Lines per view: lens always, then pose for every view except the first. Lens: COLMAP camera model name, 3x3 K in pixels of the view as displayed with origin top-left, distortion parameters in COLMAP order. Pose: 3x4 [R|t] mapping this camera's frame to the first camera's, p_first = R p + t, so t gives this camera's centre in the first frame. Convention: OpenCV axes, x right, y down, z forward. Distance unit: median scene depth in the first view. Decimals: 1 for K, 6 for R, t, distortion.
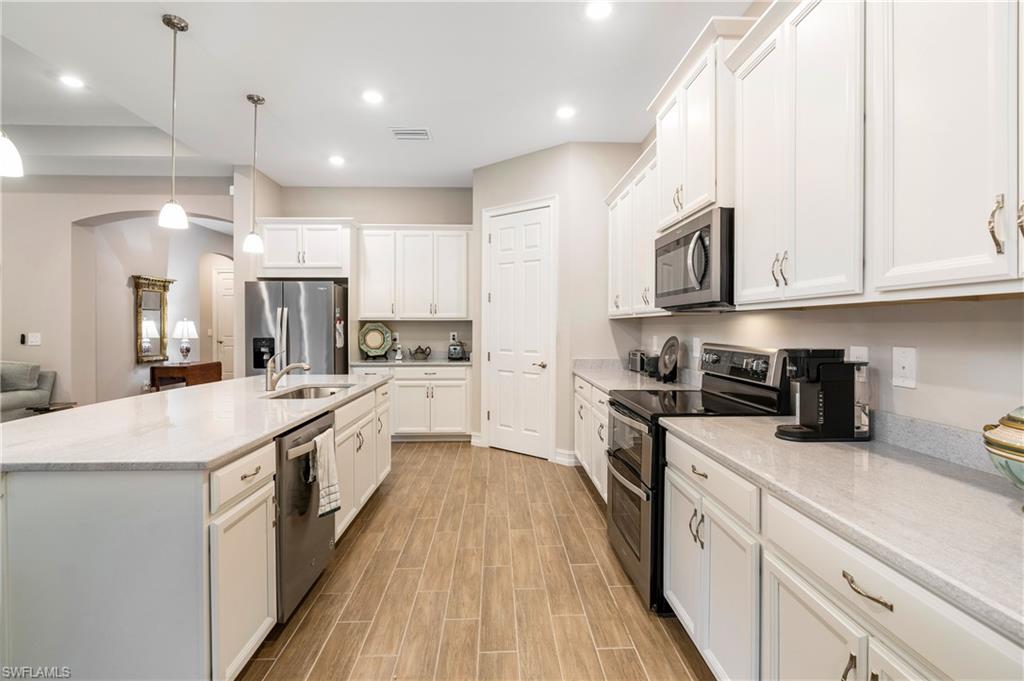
lens RADIAL K [[476.5, 0, 512.0], [0, 476.5, 340.5], [0, 0, 1]] dist [-0.039321, 0.014640]
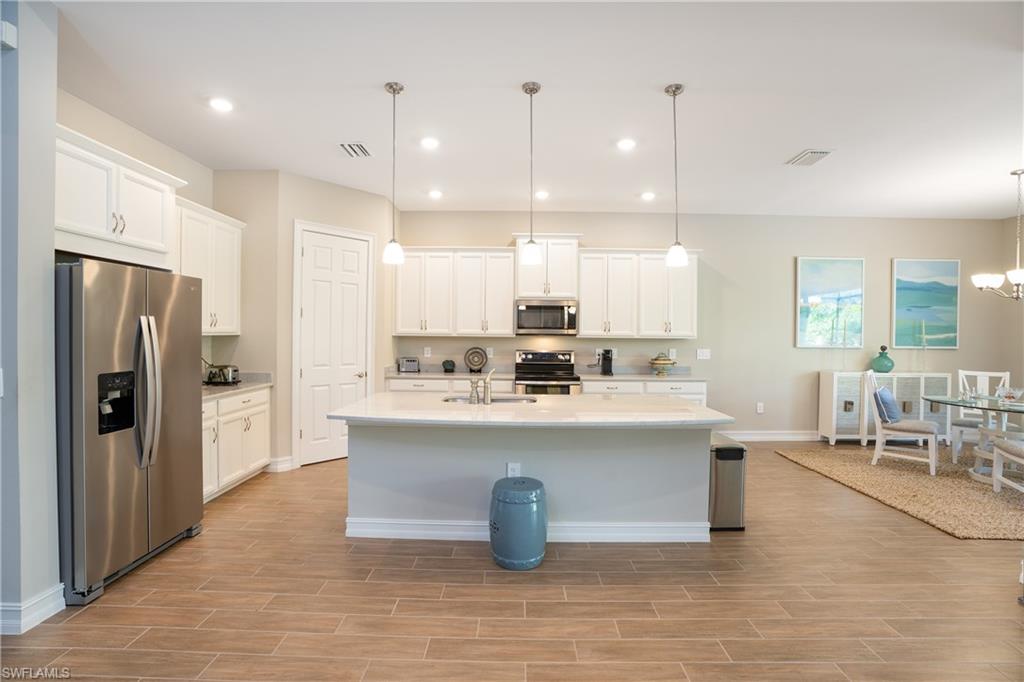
lens RADIAL K [[476.5, 0, 512.0], [0, 476.5, 341.0], [0, 0, 1]] dist [-0.039321, 0.014640]
pose [[0.065801, -0.017102, 0.997686, -0.973413], [0.008739, 0.999825, 0.016562, -0.043485], [-0.997795, 0.007629, 0.065939, 0.507895]]
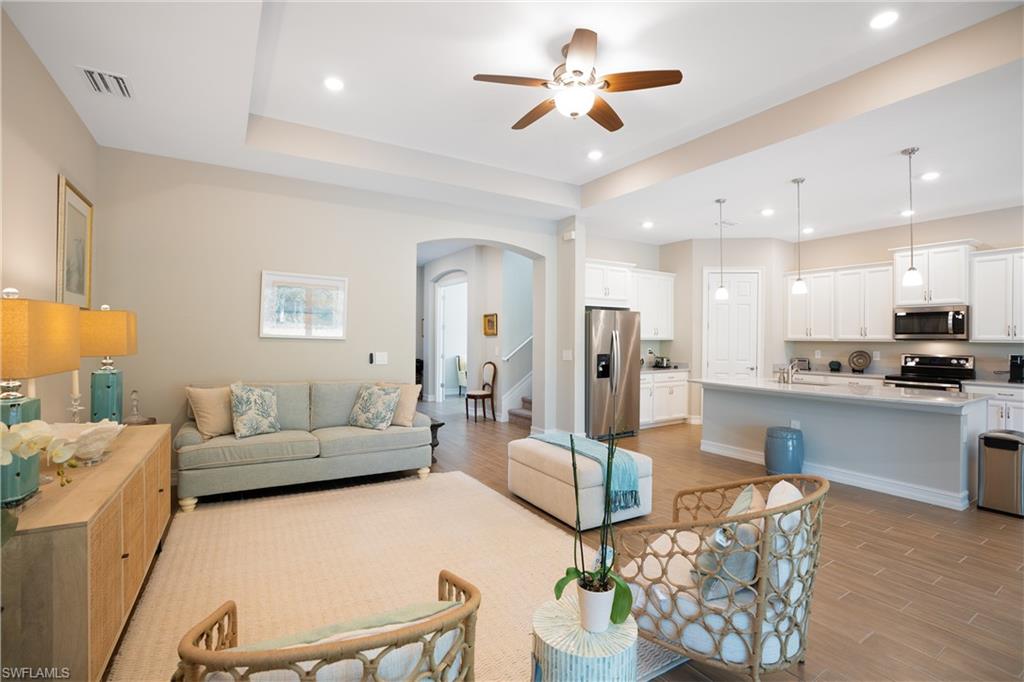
lens RADIAL K [[476.5, 0, 512.0], [0, 476.5, 341.0], [0, 0, 1]] dist [-0.039321, 0.014640]
pose [[0.873315, -0.000870, 0.487156, -1.323754], [0.004860, 0.999964, -0.006927, -0.032063], [-0.487132, 0.008417, 0.873288, -0.014141]]
